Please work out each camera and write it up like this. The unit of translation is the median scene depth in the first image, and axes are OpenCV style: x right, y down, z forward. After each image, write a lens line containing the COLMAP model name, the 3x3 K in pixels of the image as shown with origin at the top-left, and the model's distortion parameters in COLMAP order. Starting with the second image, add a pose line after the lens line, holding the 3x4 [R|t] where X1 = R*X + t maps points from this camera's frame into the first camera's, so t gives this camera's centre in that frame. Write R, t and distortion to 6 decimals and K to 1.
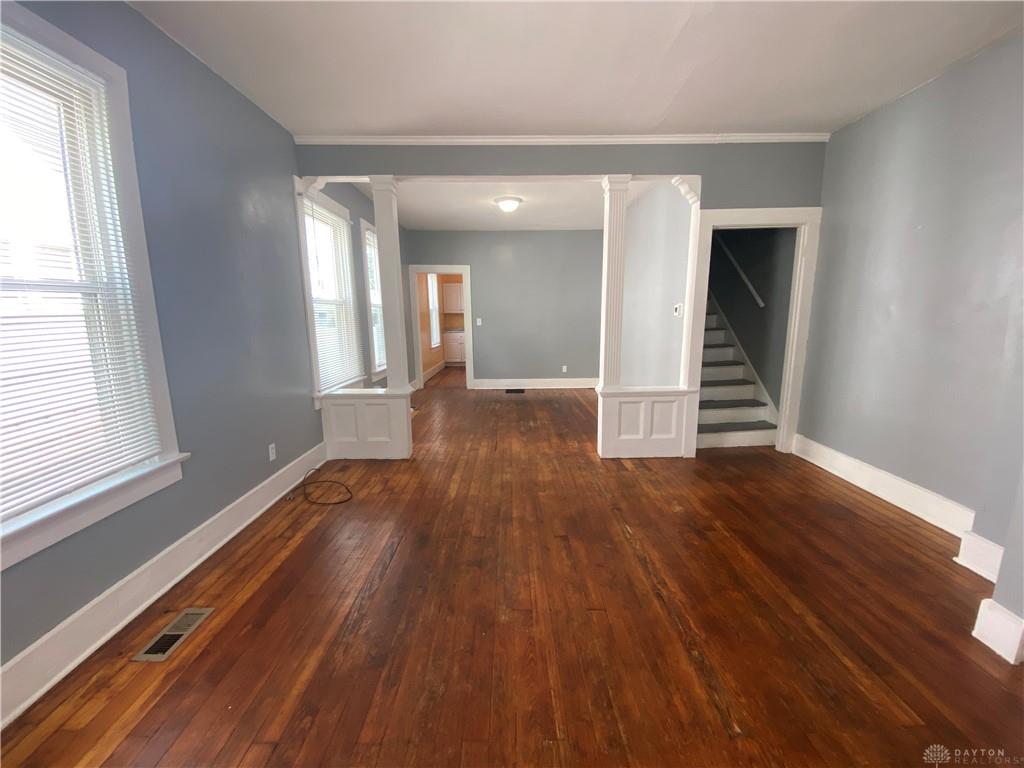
lens RADIAL K [[414.7, 0, 511.5], [0, 414.7, 387.0], [0, 0, 1]] dist [-0.002615, -0.003632]
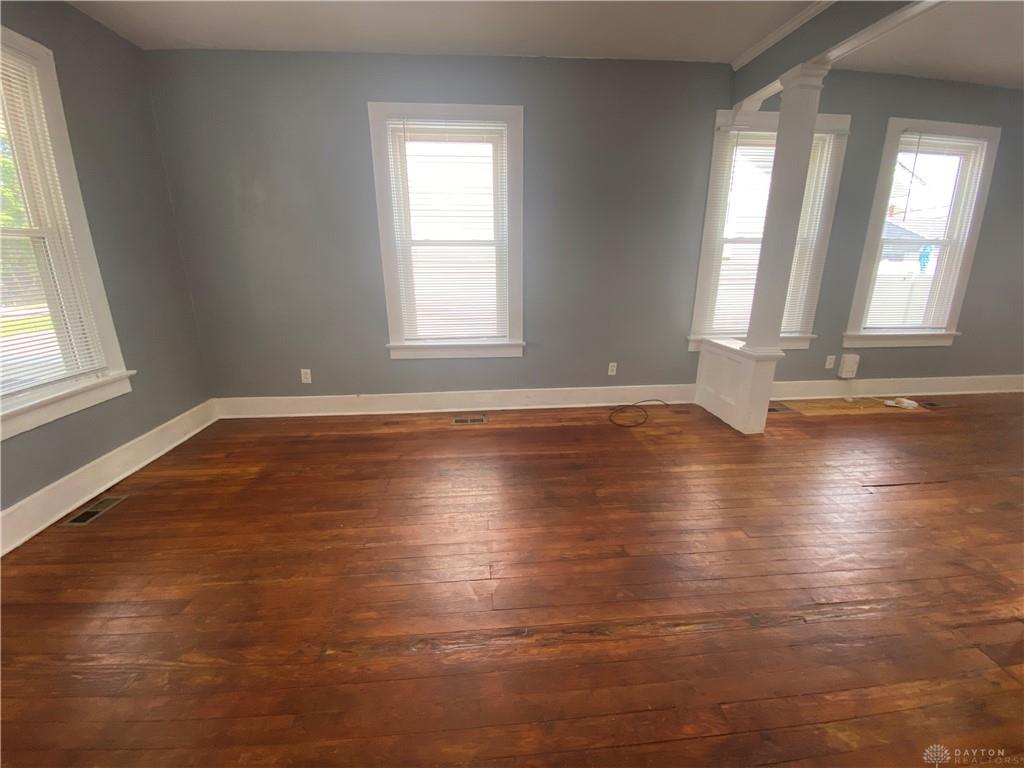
lens RADIAL K [[414.7, 0, 509.9], [0, 414.7, 383.6], [0, 0, 1]] dist [-0.002615, -0.003632]
pose [[0.068538, 0.276775, -0.958488, 0.569331], [-0.165798, 0.950547, 0.262626, -0.072854], [0.983775, 0.140915, 0.111037, 0.503021]]
